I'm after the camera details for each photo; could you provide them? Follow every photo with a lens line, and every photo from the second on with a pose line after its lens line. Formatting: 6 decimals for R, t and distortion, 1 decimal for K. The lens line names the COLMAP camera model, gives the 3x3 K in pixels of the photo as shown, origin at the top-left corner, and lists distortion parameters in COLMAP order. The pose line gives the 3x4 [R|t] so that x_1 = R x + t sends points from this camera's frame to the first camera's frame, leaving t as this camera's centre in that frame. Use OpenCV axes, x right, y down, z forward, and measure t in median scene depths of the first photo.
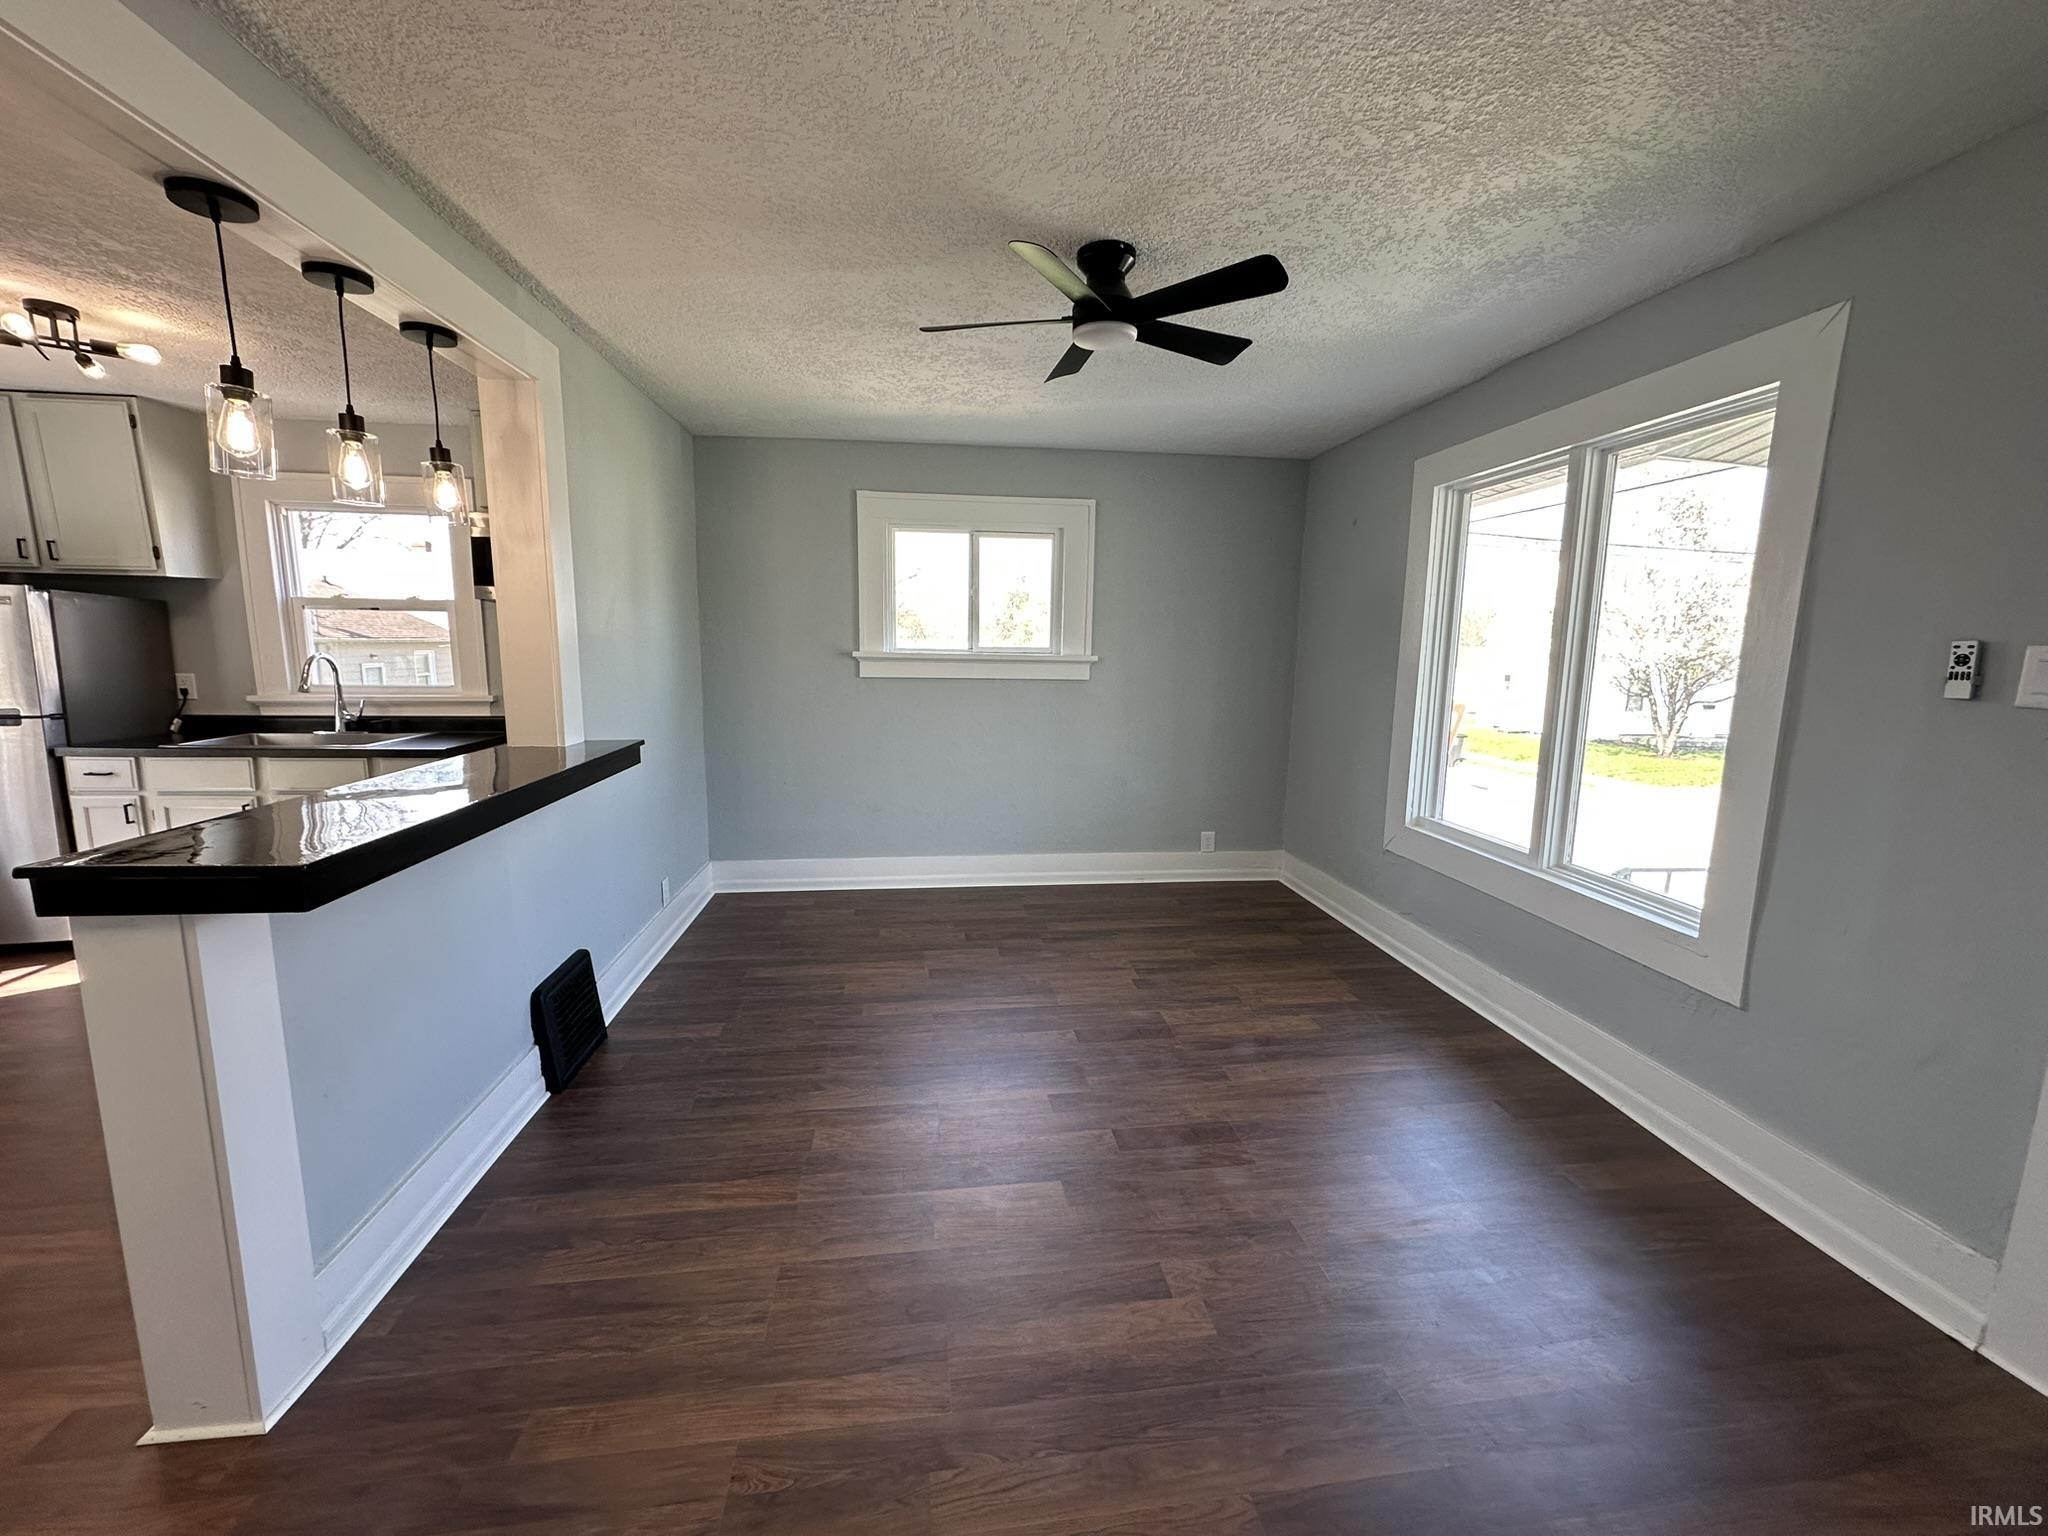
lens RADIAL K [[814.6, 0, 1026.8], [0, 814.6, 766.7], [0, 0, 1]] dist [-0.003269, 0.001339]
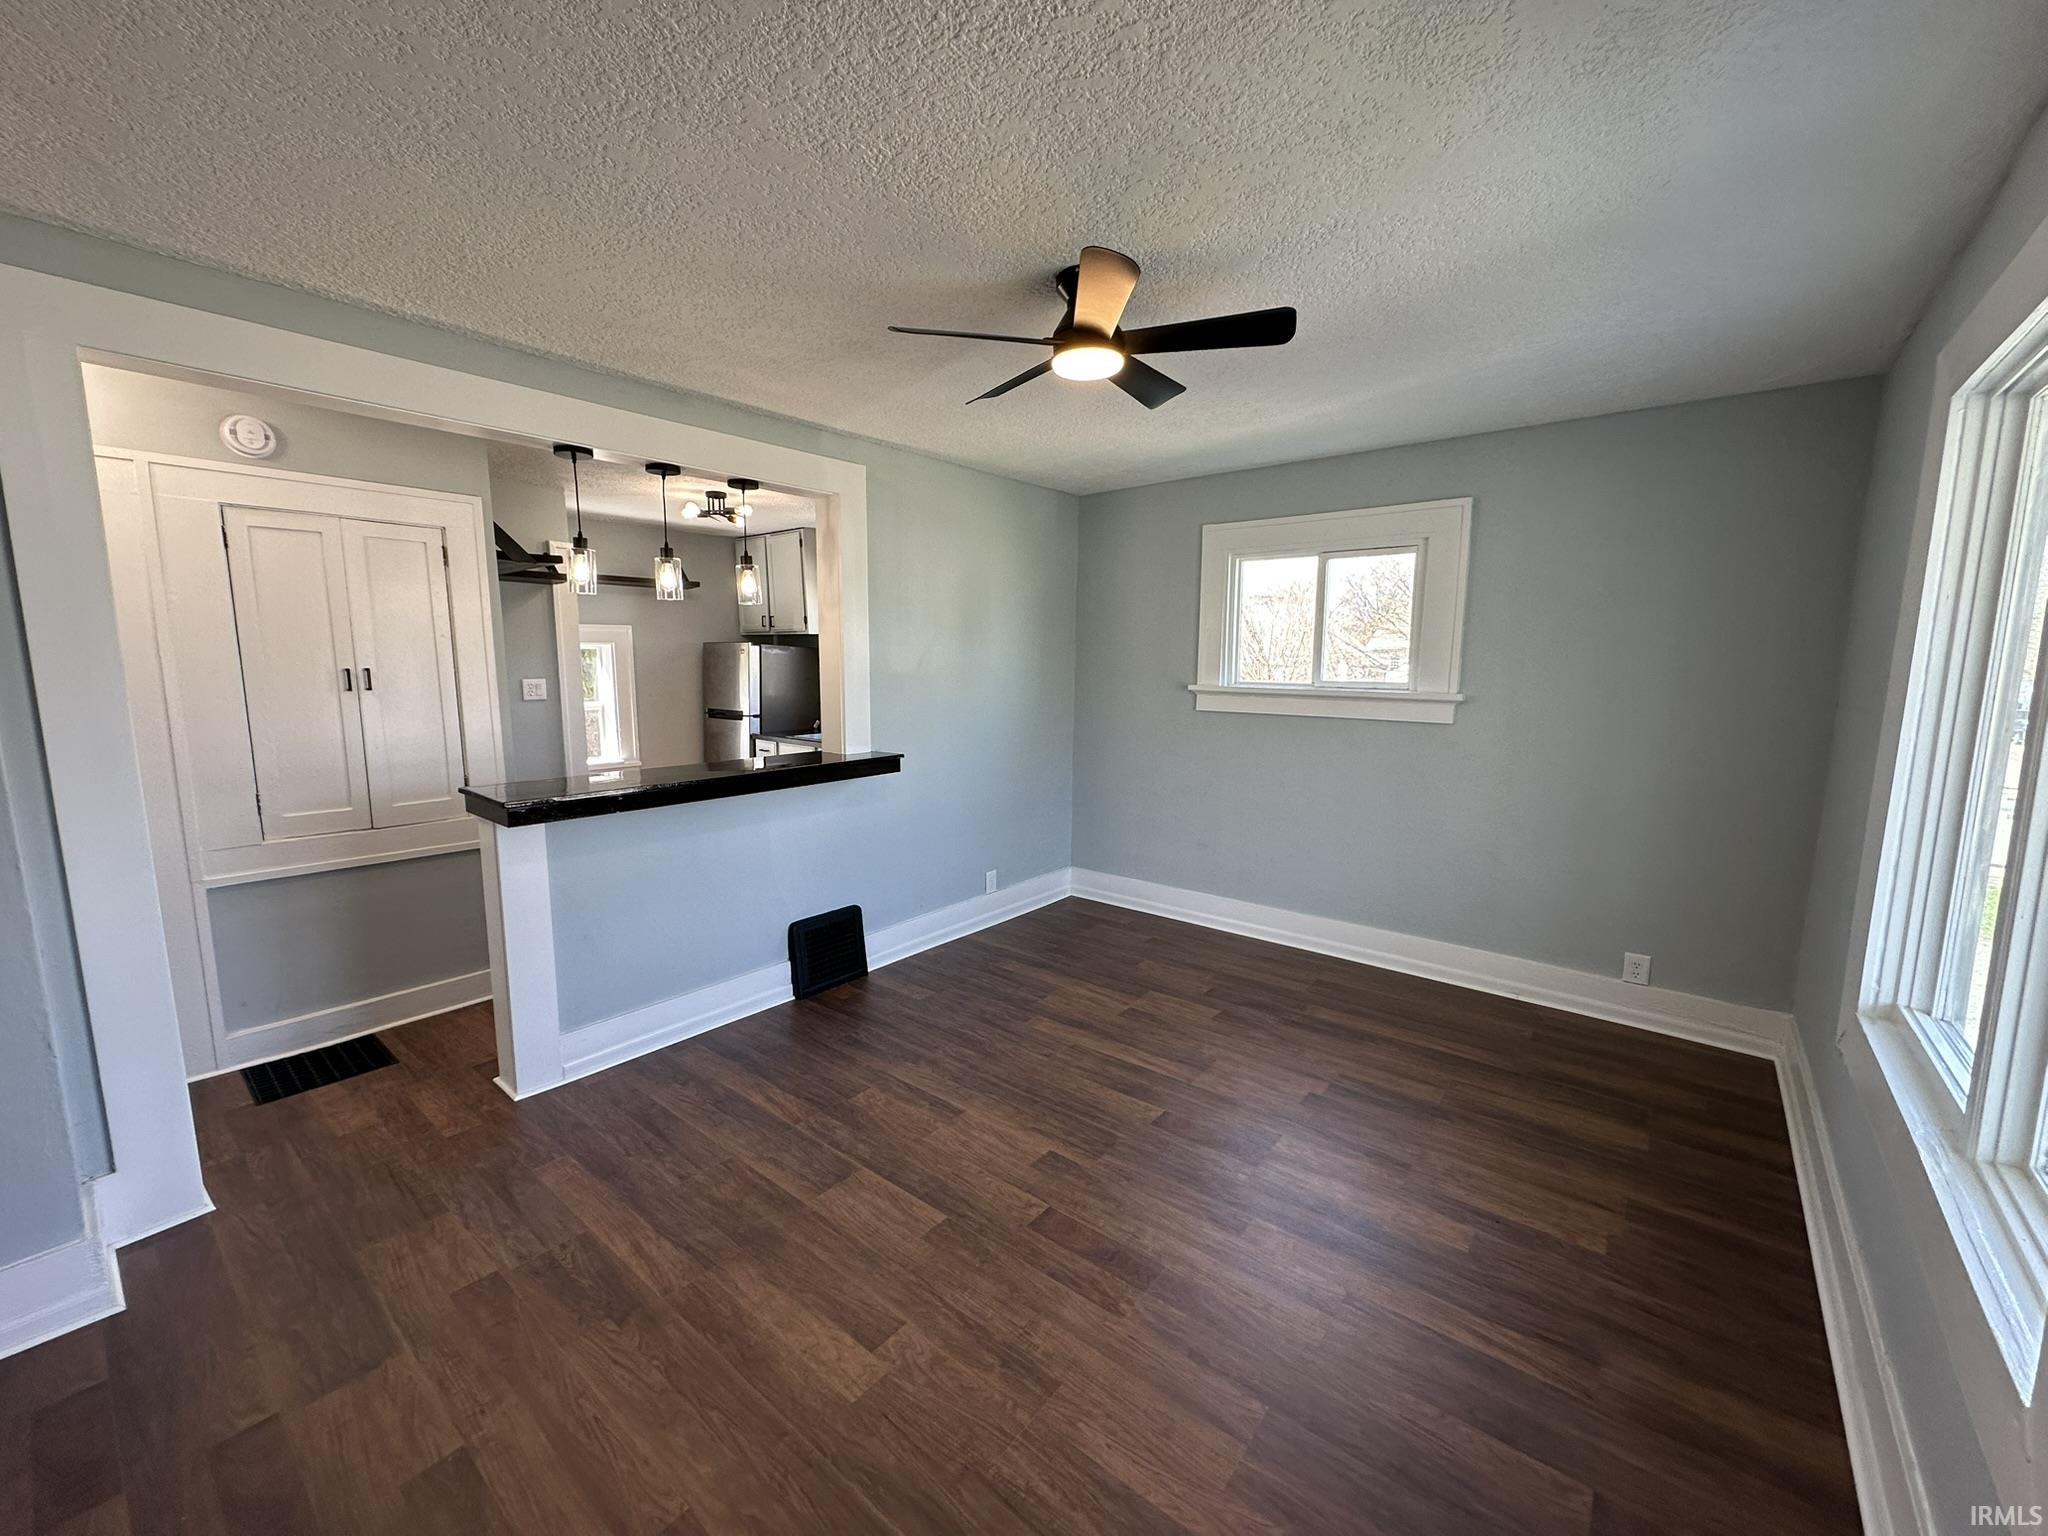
lens RADIAL K [[814.6, 0, 1023.8], [0, 814.6, 765.2], [0, 0, 1]] dist [-0.003269, 0.001339]
pose [[0.684868, 0.085533, -0.723629, 0.450922], [-0.106941, 0.994132, 0.016293, -0.043042], [0.720777, 0.066228, 0.689996, 0.190631]]
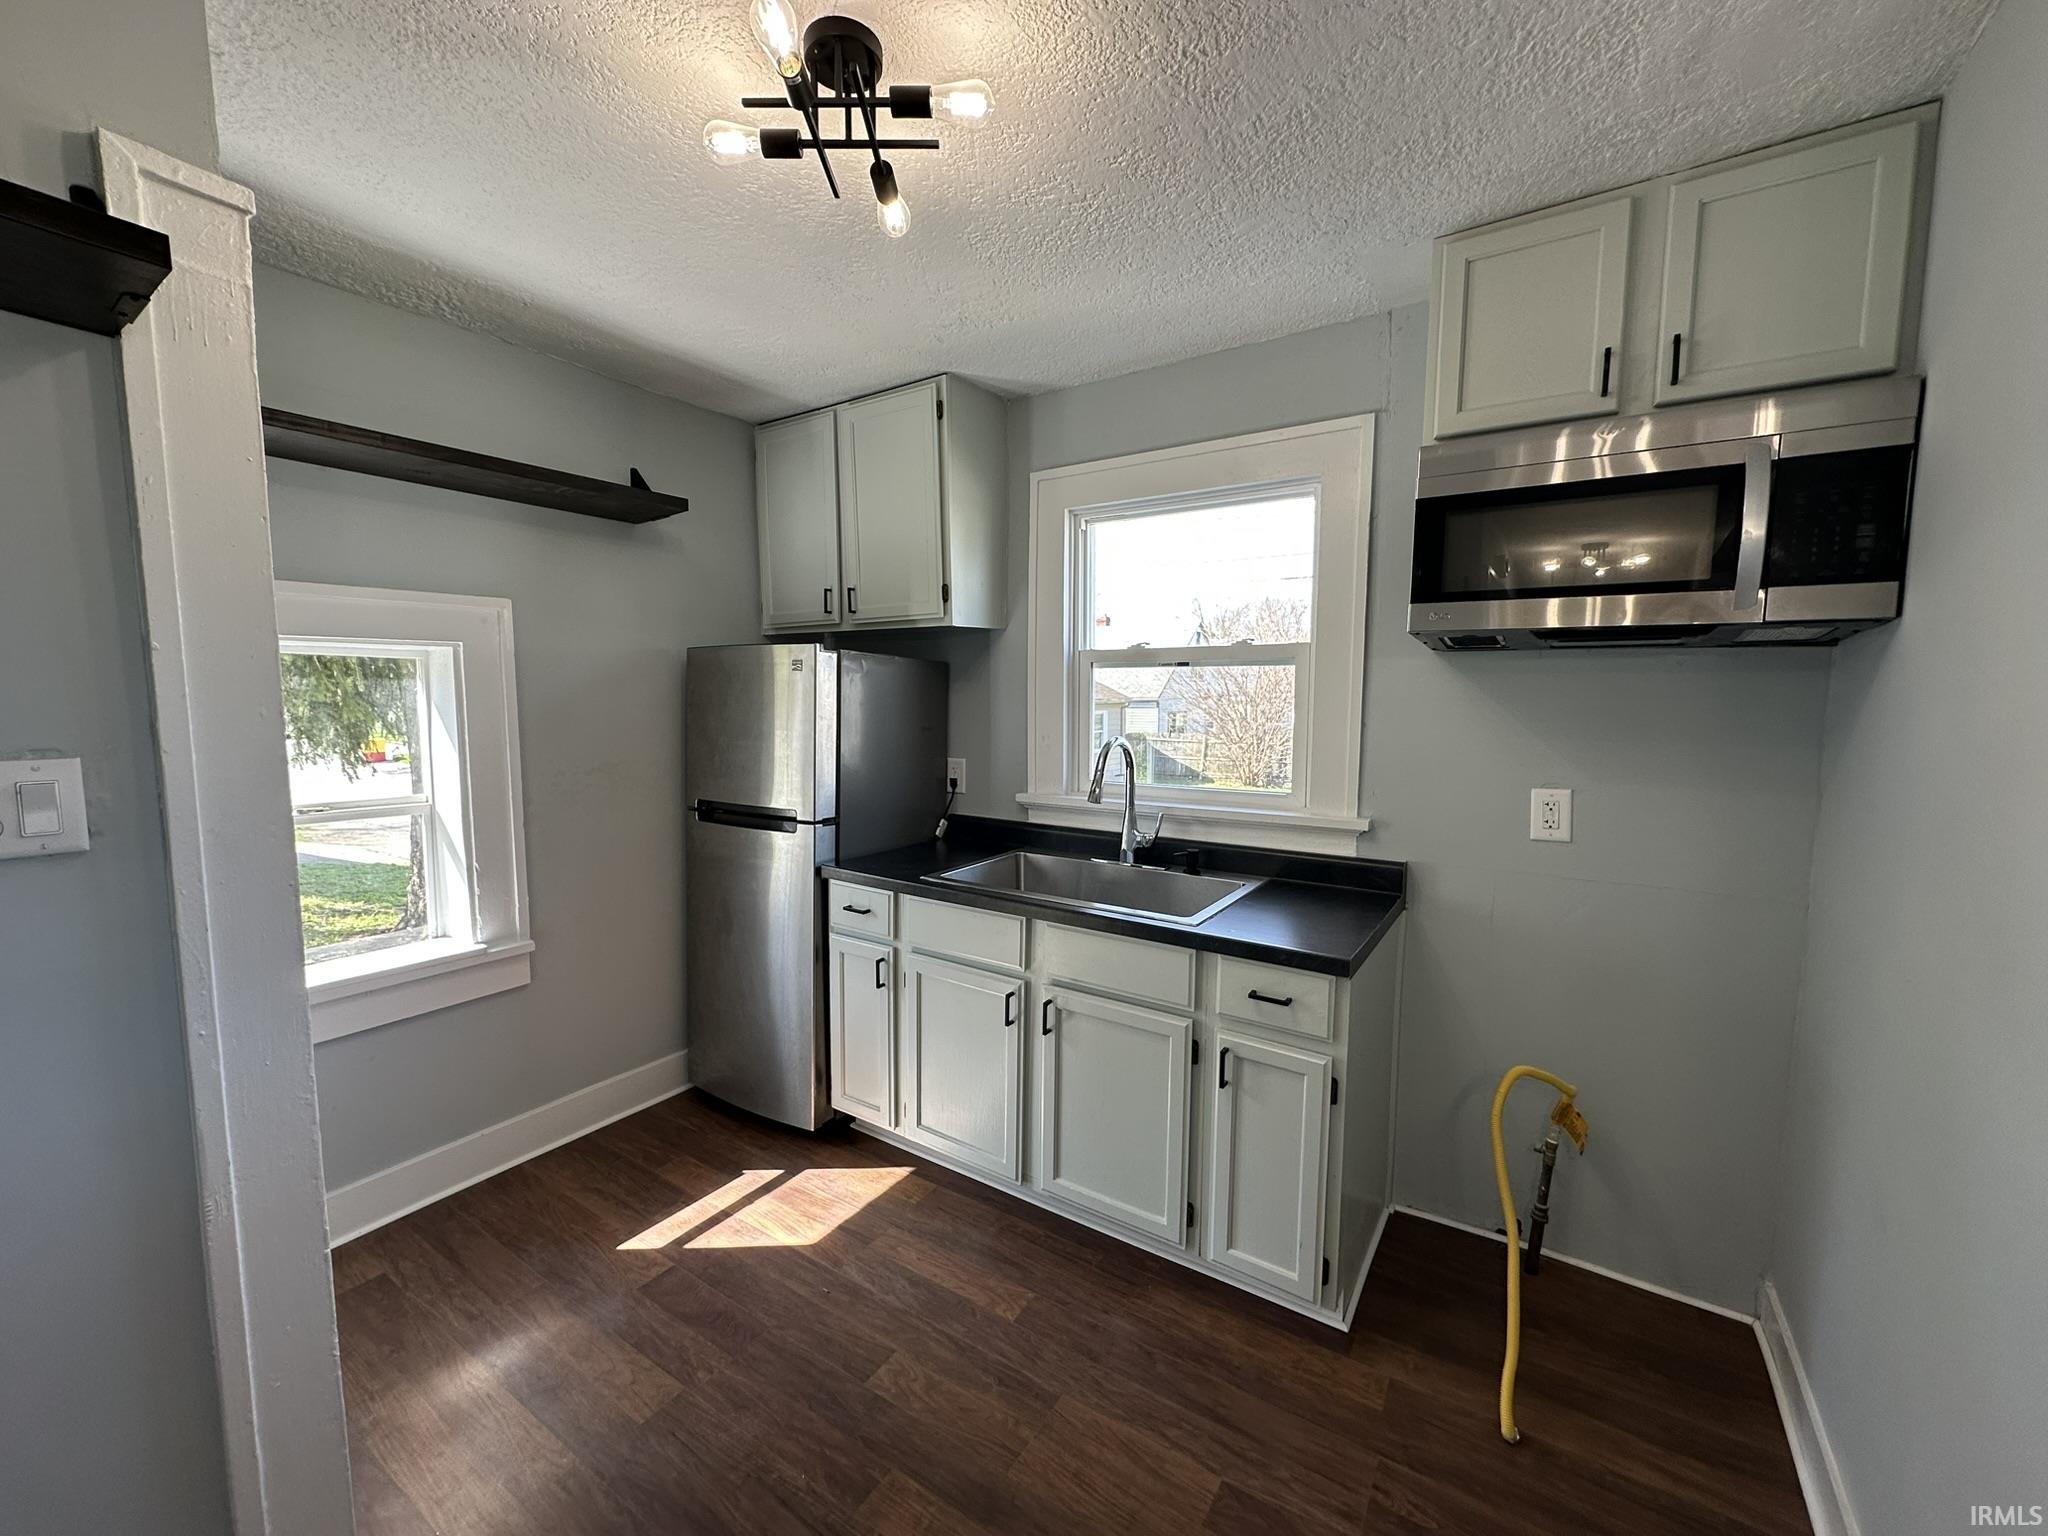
lens RADIAL K [[814.6, 0, 1027.6], [0, 814.6, 750.0], [0, 0, 1]] dist [-0.003269, 0.001339]
pose [[0.762352, 0.031998, -0.646371, -0.544269], [-0.088928, 0.994482, -0.055654, -0.093159], [0.641024, 0.099908, 0.760991, 0.511238]]
